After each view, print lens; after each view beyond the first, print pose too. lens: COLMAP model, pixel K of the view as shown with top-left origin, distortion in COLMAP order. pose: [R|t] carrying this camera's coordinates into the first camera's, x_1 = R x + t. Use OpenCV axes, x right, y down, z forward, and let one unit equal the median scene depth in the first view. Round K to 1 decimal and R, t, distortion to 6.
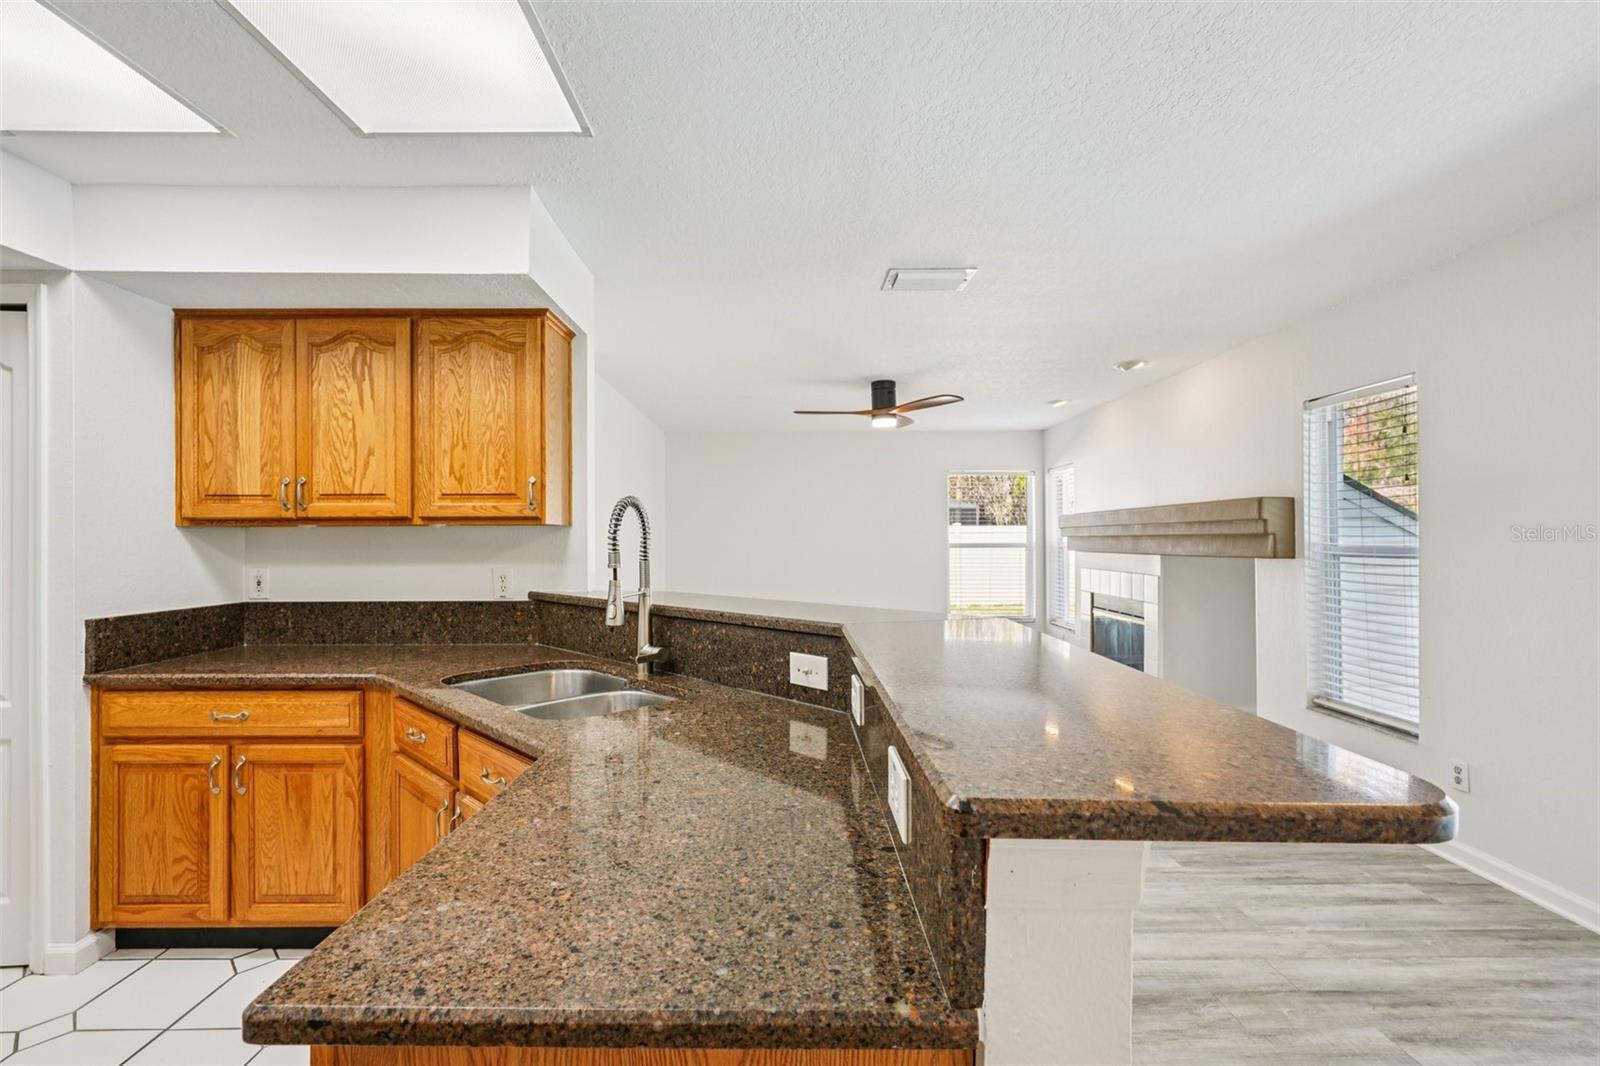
lens RADIAL K [[697.9, 0, 792.6], [0, 697.9, 542.3], [0, 0, 1]] dist [0.000463, 0.000625]
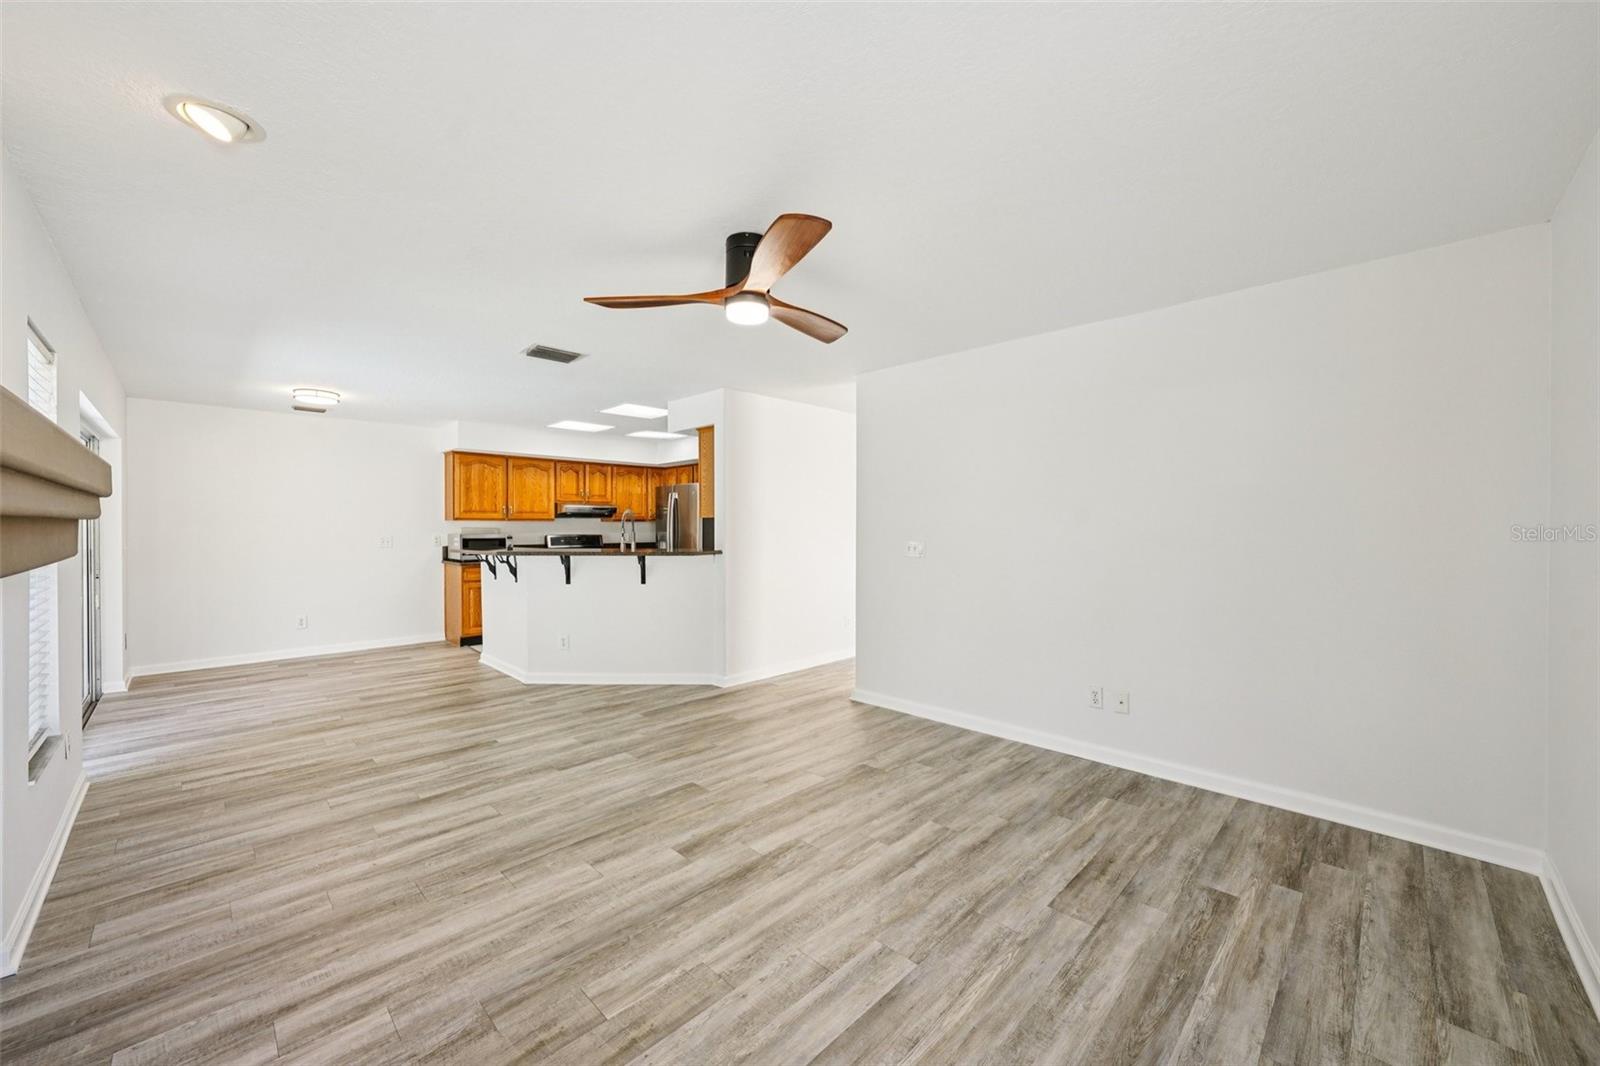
lens RADIAL K [[617.7, 0, 794.3], [0, 617.7, 524.0], [0, 0, 1]] dist [0.000698, 0.000748]
pose [[-0.719776, 0.004320, -0.694193, 0.915940], [0.001510, 0.999988, 0.004658, -0.020869], [0.694205, 0.002305, -0.719774, 2.830628]]
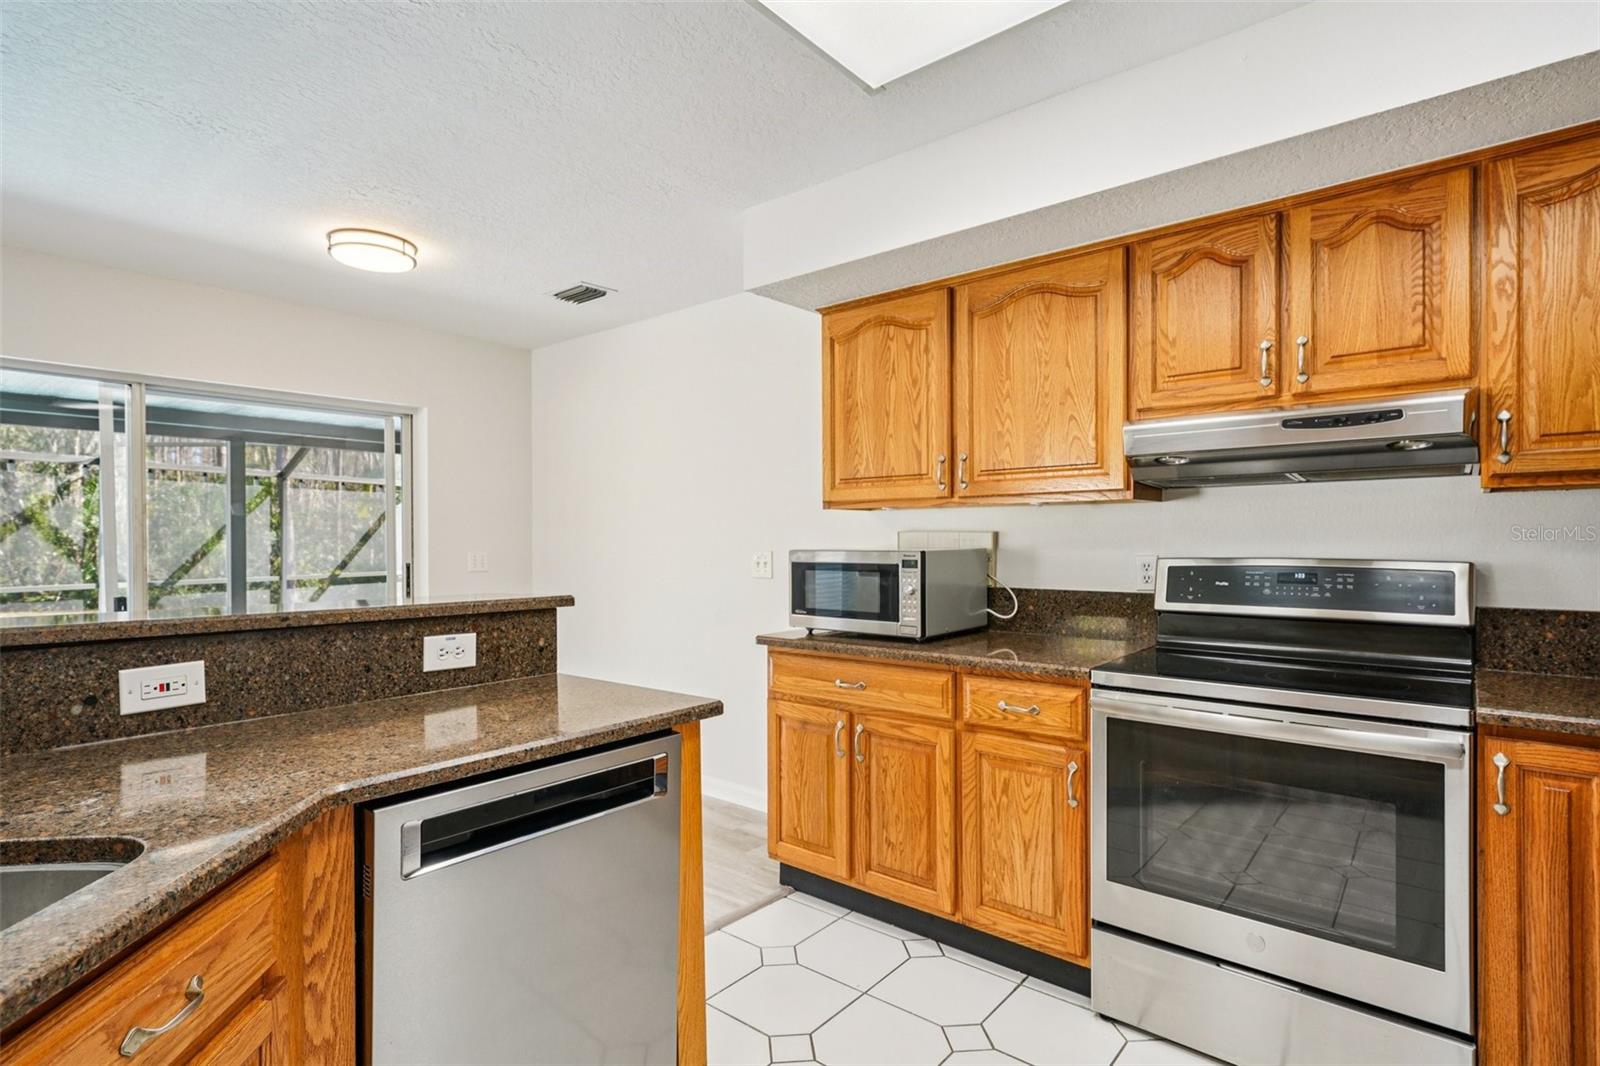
lens RADIAL K [[800.4, 0, 796.7], [0, 800.4, 538.7], [0, 0, 1]] dist [0.005642, 0.001877]
pose [[-0.764040, 0.019330, 0.644879, -0.684254], [0.012769, 0.999808, -0.014840, 0.033883], [-0.645042, -0.003103, -0.764141, 0.729353]]
